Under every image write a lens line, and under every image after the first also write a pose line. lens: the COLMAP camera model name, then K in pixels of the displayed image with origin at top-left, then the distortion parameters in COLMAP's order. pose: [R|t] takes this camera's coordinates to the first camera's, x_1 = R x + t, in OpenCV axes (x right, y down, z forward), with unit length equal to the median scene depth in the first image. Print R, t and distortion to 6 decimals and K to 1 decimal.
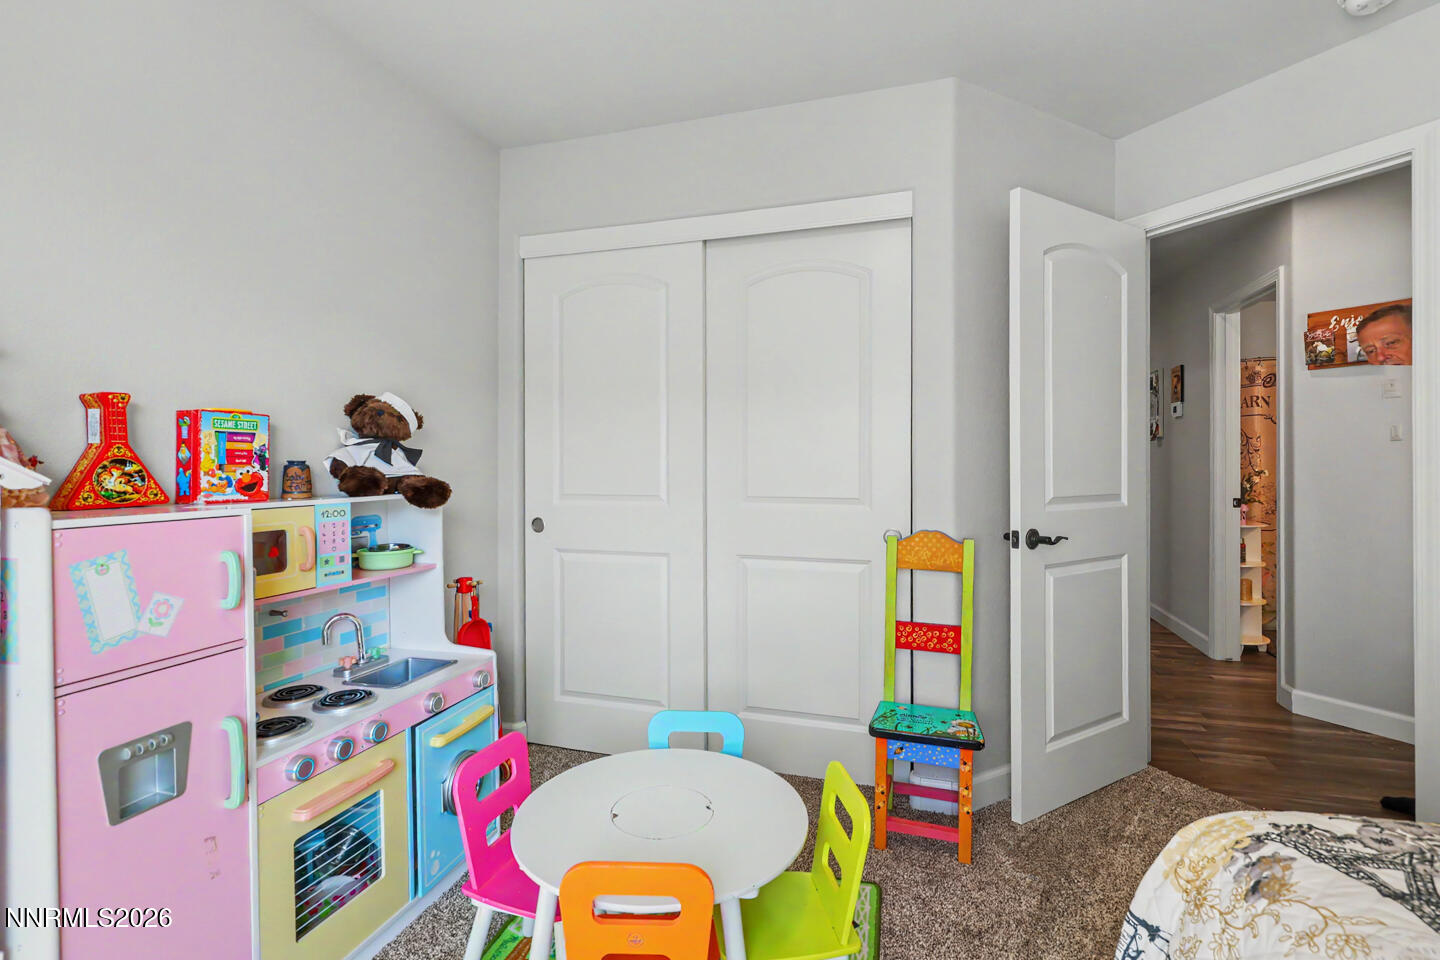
lens RADIAL K [[681.2, 0, 717.8], [0, 681.2, 473.0], [0, 0, 1]] dist [-0.002284, -0.000091]
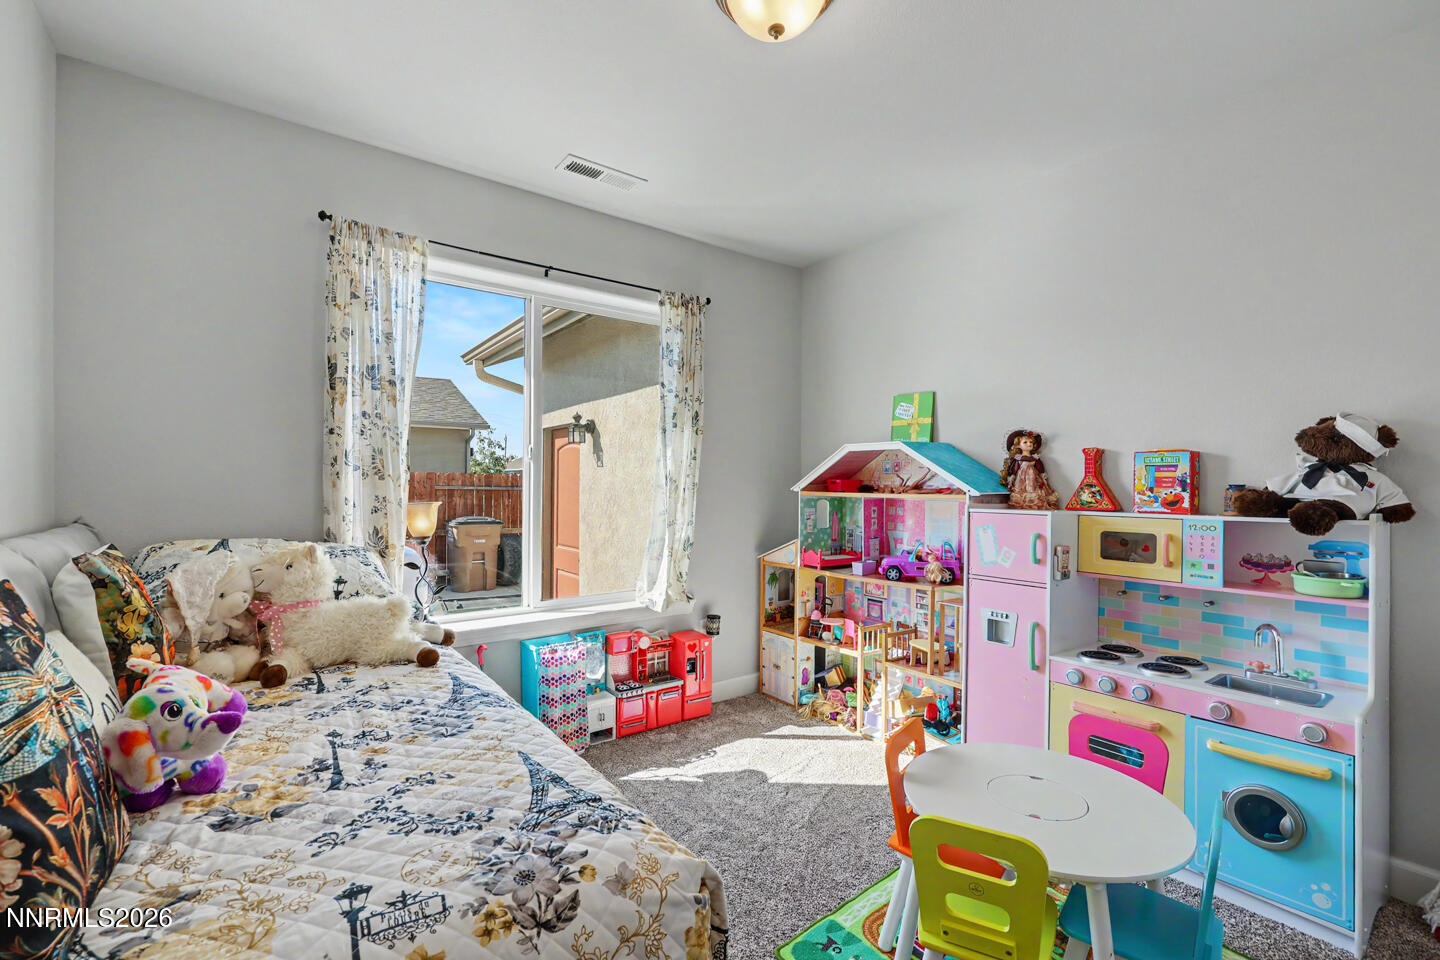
lens RADIAL K [[593.8, 0, 719.6], [0, 593.8, 482.9], [0, 0, 1]] dist [0.001013, 0.000020]
pose [[-0.587895, -0.003788, -0.808928, 0.857132], [-0.015430, 0.999860, 0.006532, -0.015481], [0.808790, 0.016321, -0.587871, 0.968831]]
